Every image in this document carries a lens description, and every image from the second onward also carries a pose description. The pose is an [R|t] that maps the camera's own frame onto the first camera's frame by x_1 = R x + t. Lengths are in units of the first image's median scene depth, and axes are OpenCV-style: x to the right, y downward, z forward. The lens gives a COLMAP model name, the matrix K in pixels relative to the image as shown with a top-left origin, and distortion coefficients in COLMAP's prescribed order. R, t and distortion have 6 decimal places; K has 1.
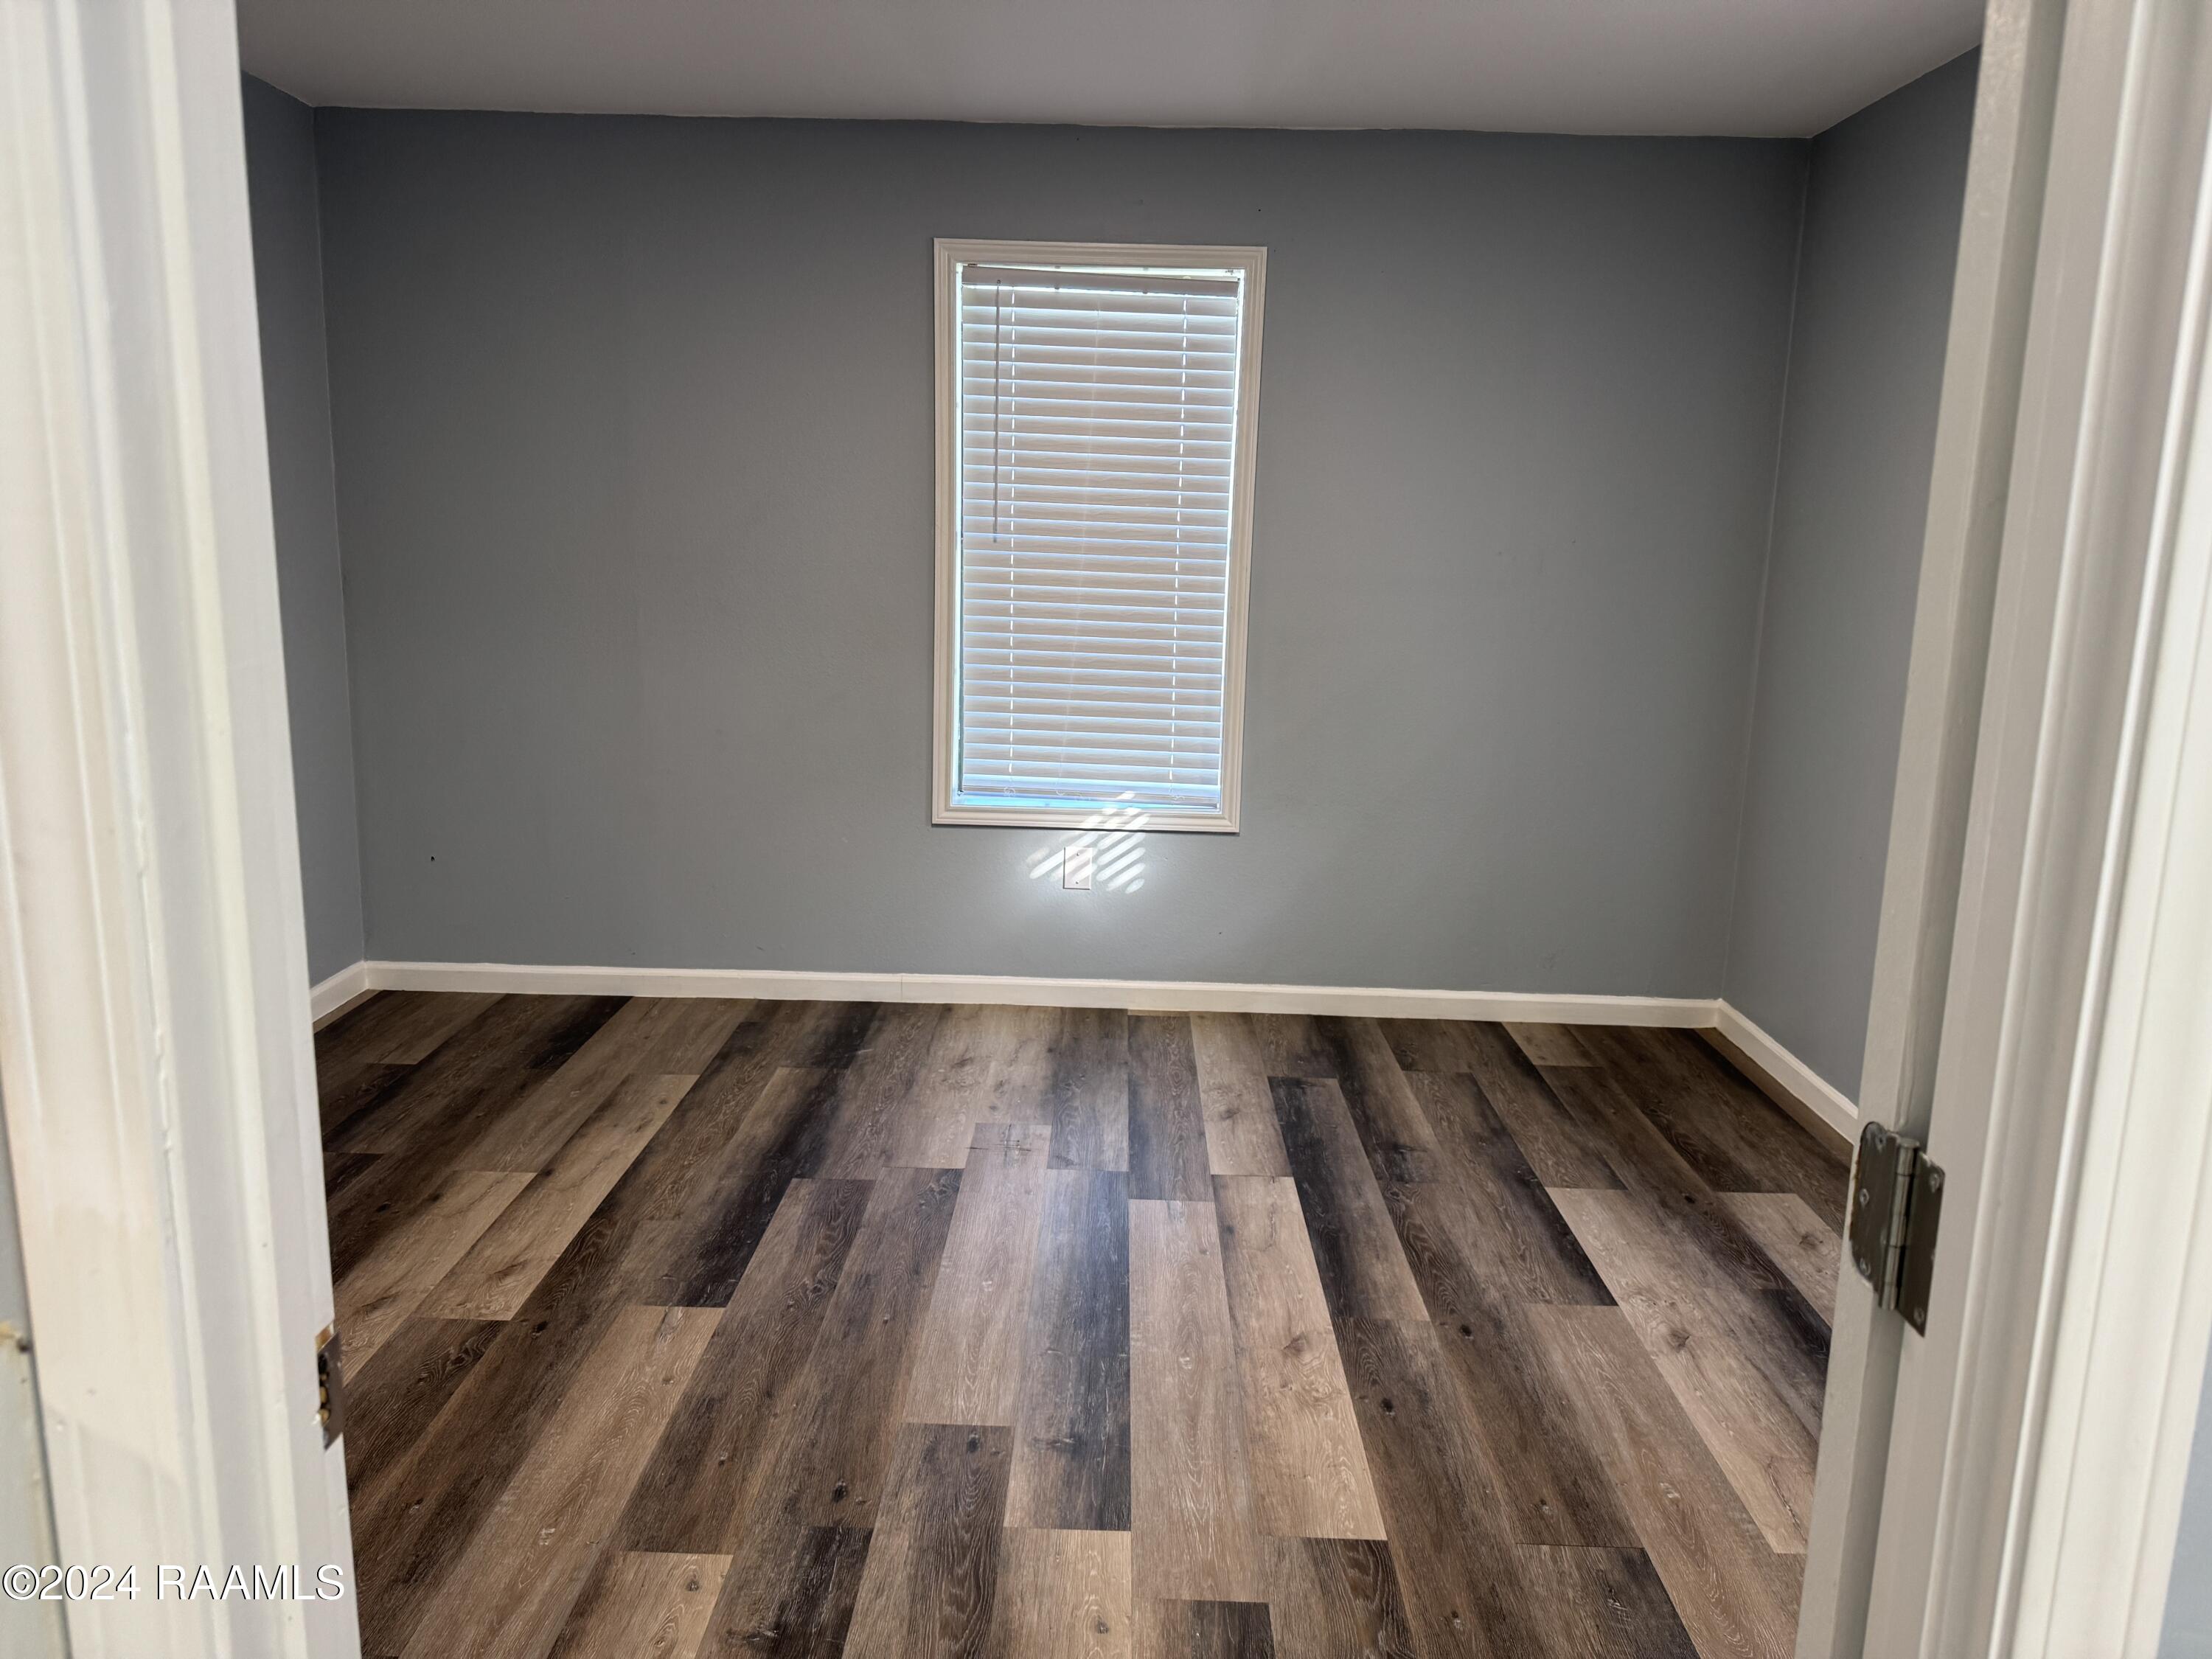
lens RADIAL K [[1564.0, 0, 1099.8], [0, 1564.0, 840.4], [0, 0, 1]] dist [0.020127, -0.024086]
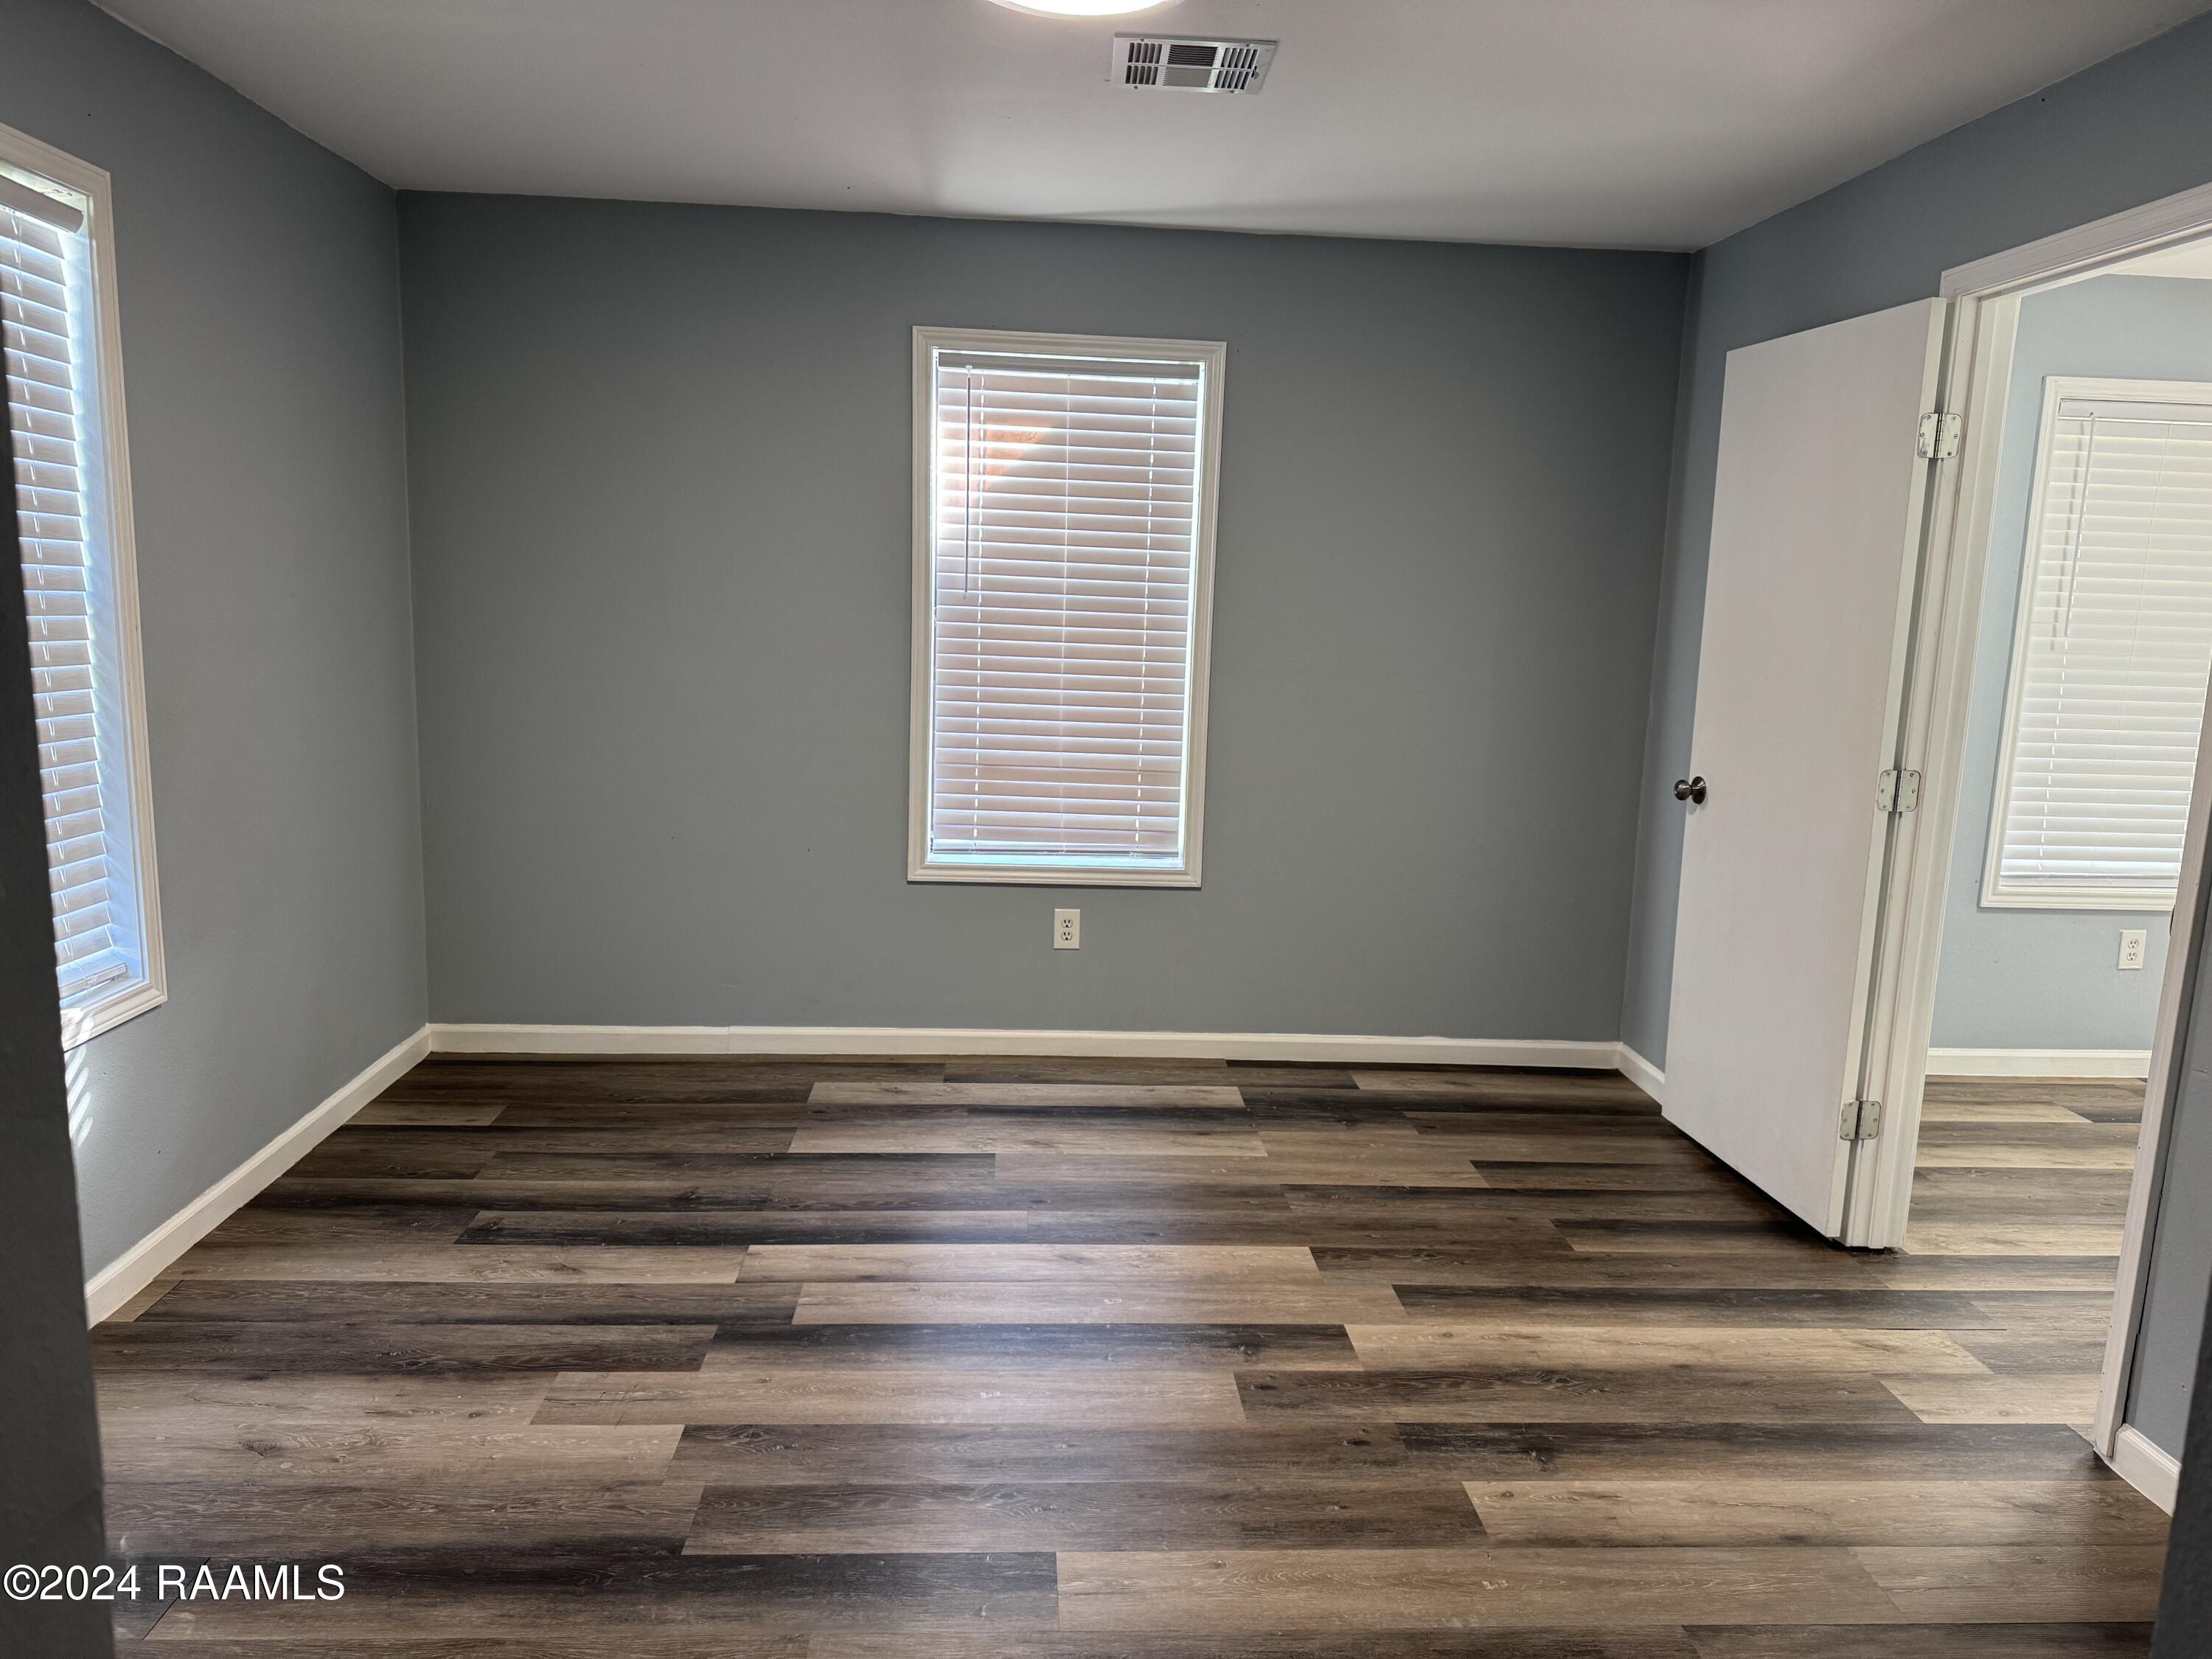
lens RADIAL K [[1541.8, 0, 1106.0], [0, 1541.8, 829.5], [0, 0, 1]] dist [0.212392, -0.292471]
pose [[-0.073126, -0.190251, 0.979008, -0.814249], [0.161476, 0.966426, 0.199867, -0.202810], [-0.984164, 0.172702, -0.039950, 0.752665]]
